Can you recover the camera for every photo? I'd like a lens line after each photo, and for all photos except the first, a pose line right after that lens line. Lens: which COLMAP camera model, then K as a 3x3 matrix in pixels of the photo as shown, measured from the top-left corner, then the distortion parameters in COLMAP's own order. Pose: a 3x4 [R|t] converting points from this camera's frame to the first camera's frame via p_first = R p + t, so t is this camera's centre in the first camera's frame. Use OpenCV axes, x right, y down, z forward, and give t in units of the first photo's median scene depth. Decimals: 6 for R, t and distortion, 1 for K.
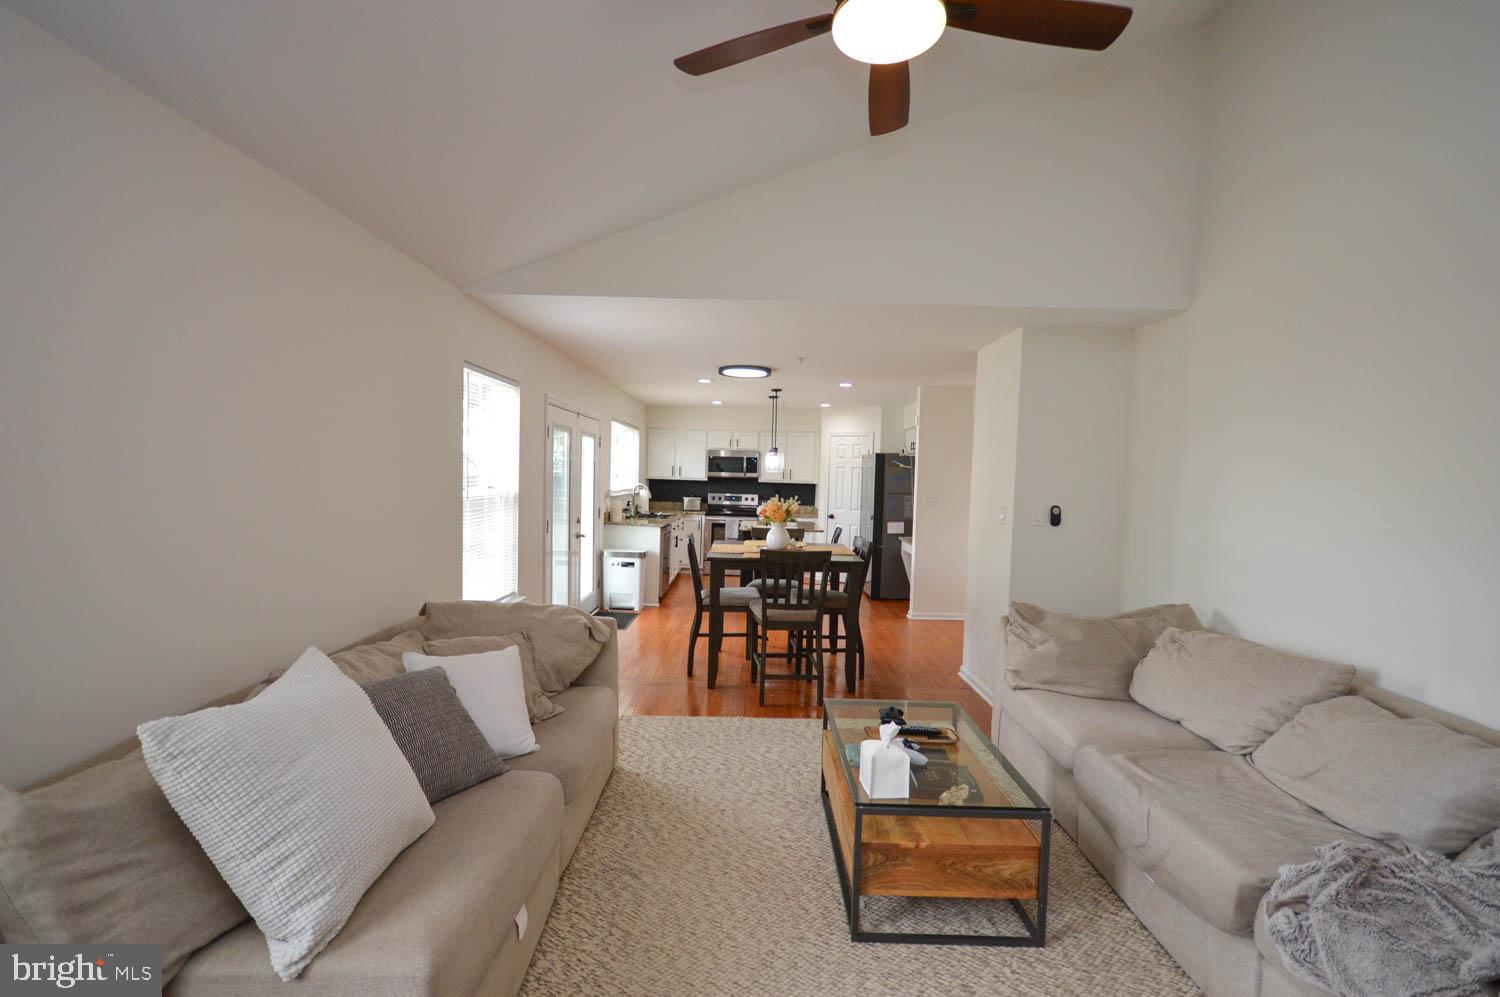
lens RADIAL K [[689.1, 0, 750.0], [0, 689.1, 467.9], [0, 0, 1]] dist [0.003518, -0.005947]
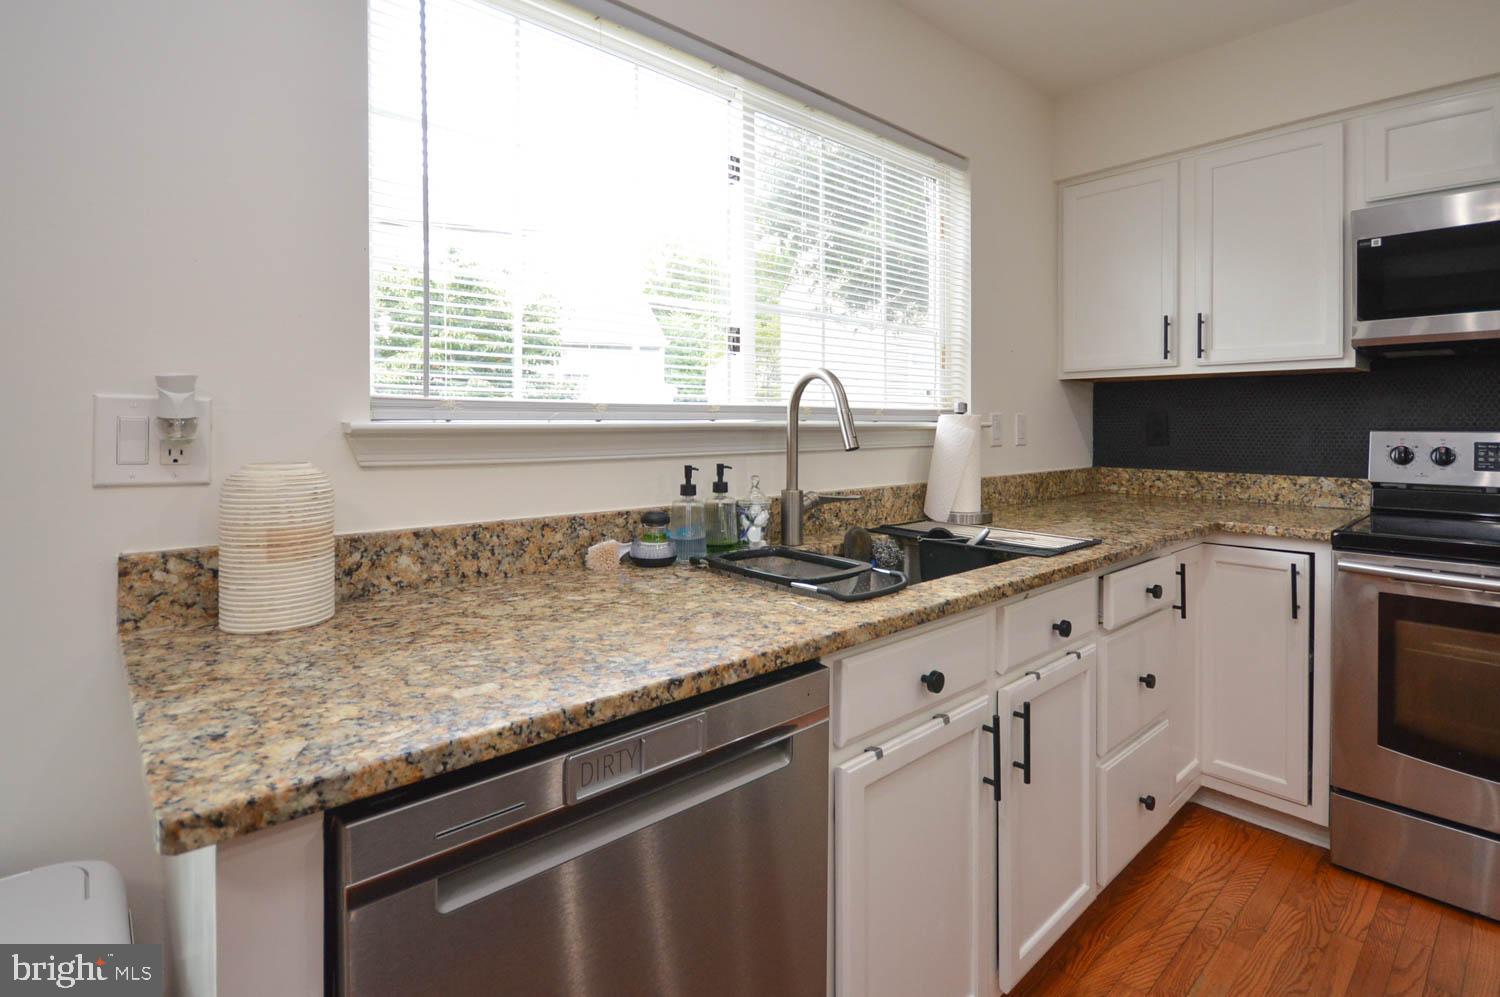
lens RADIAL K [[732.4, 0, 772.2], [0, 732.4, 434.3], [0, 0, 1]] dist [-0.002044, -0.000271]
pose [[0.683568, -0.019462, -0.729628, -0.024408], [0.026041, 0.999658, -0.002267, 0.035819], [0.729423, -0.017450, 0.683841, 0.771482]]
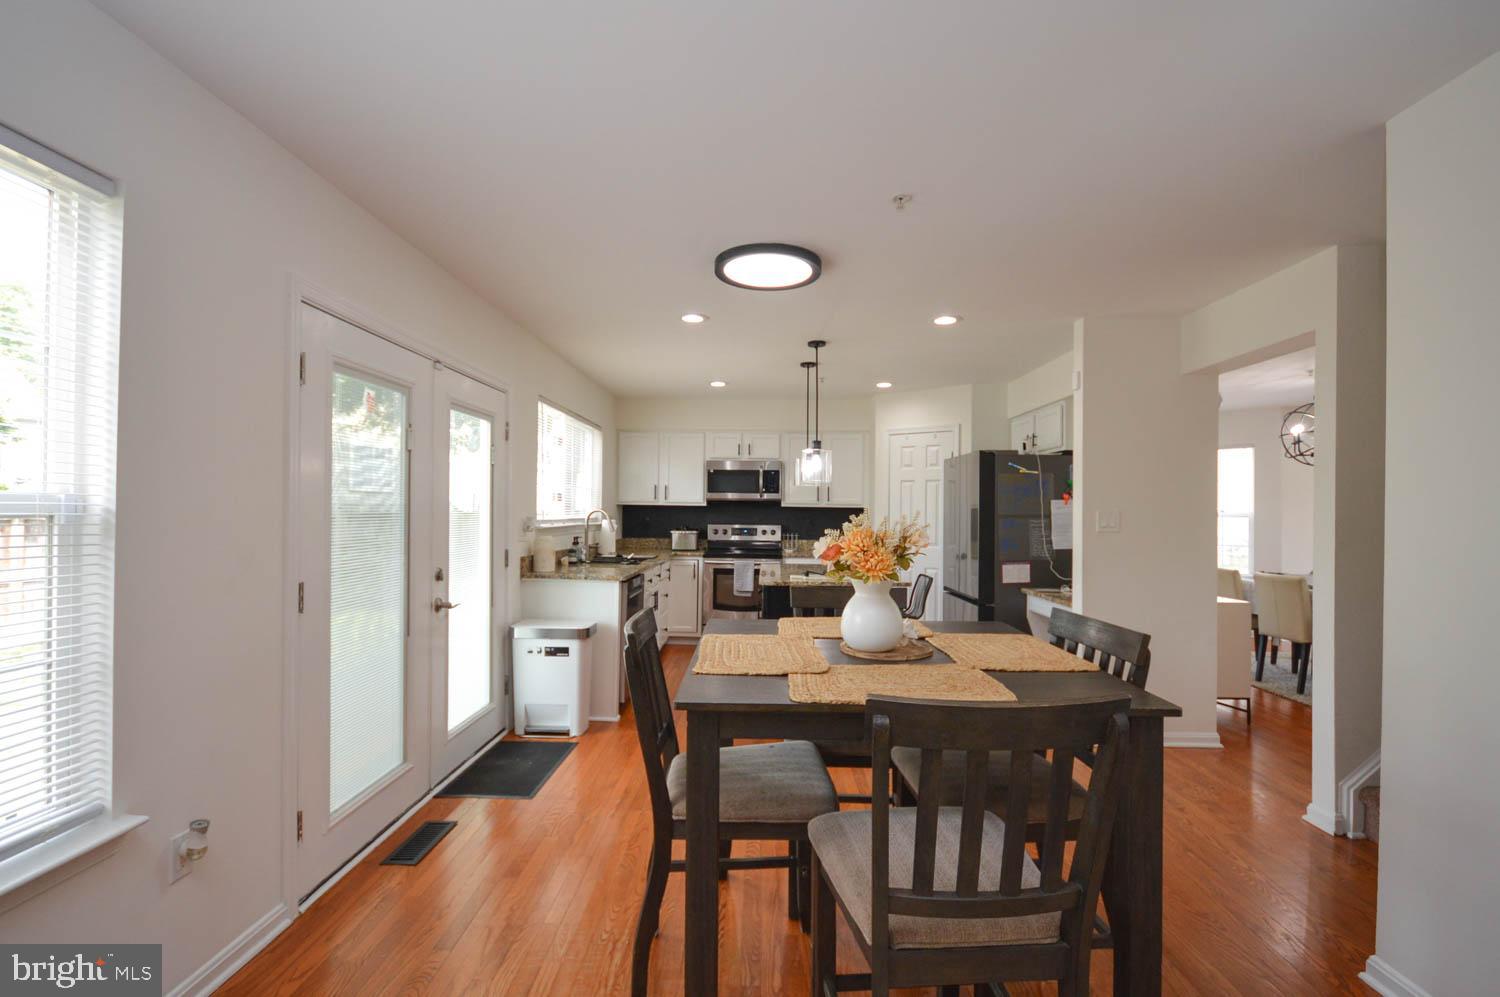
lens RADIAL K [[689.3, 0, 750.0], [0, 689.3, 498.5], [0, 0, 1]] dist [0.002395, -0.006795]
pose [[0.999765, -0.018214, -0.011739, -0.011113], [0.018092, 0.999782, -0.010436, 0.020122], [0.011927, 0.010221, 0.999877, 0.336863]]
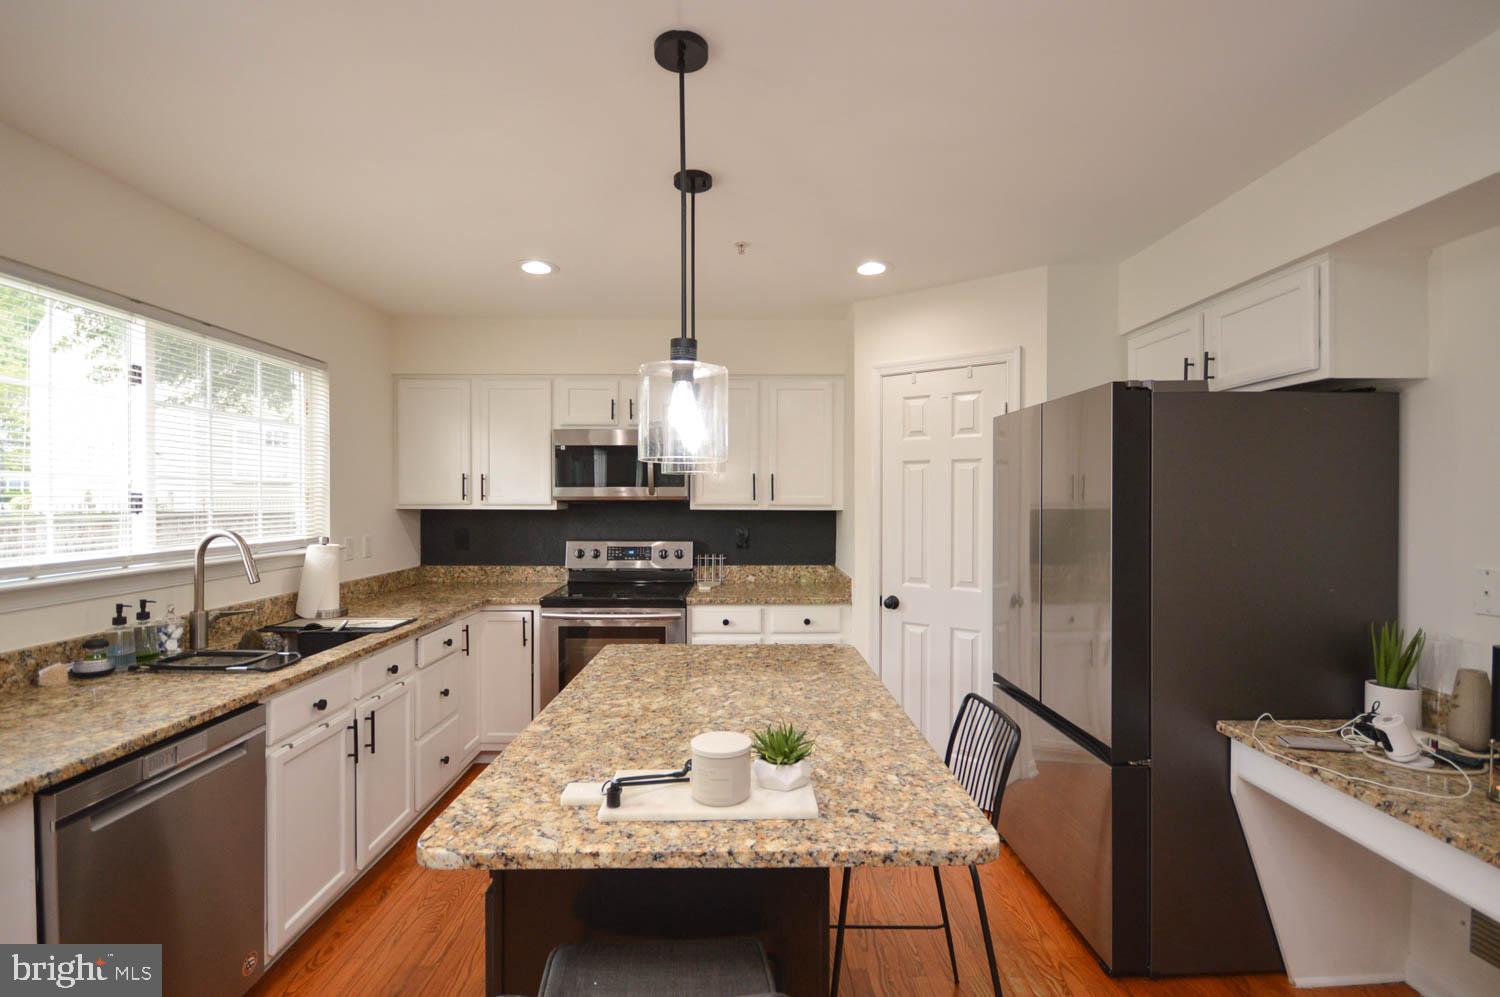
lens RADIAL K [[689.3, 0, 750.0], [0, 689.3, 498.5], [0, 0, 1]] dist [0.002395, -0.006795]
pose [[0.999431, -0.028036, 0.018777, 0.040863], [0.027890, 0.999579, 0.008016, 0.012629], [-0.018994, -0.007488, 0.999792, 0.648277]]
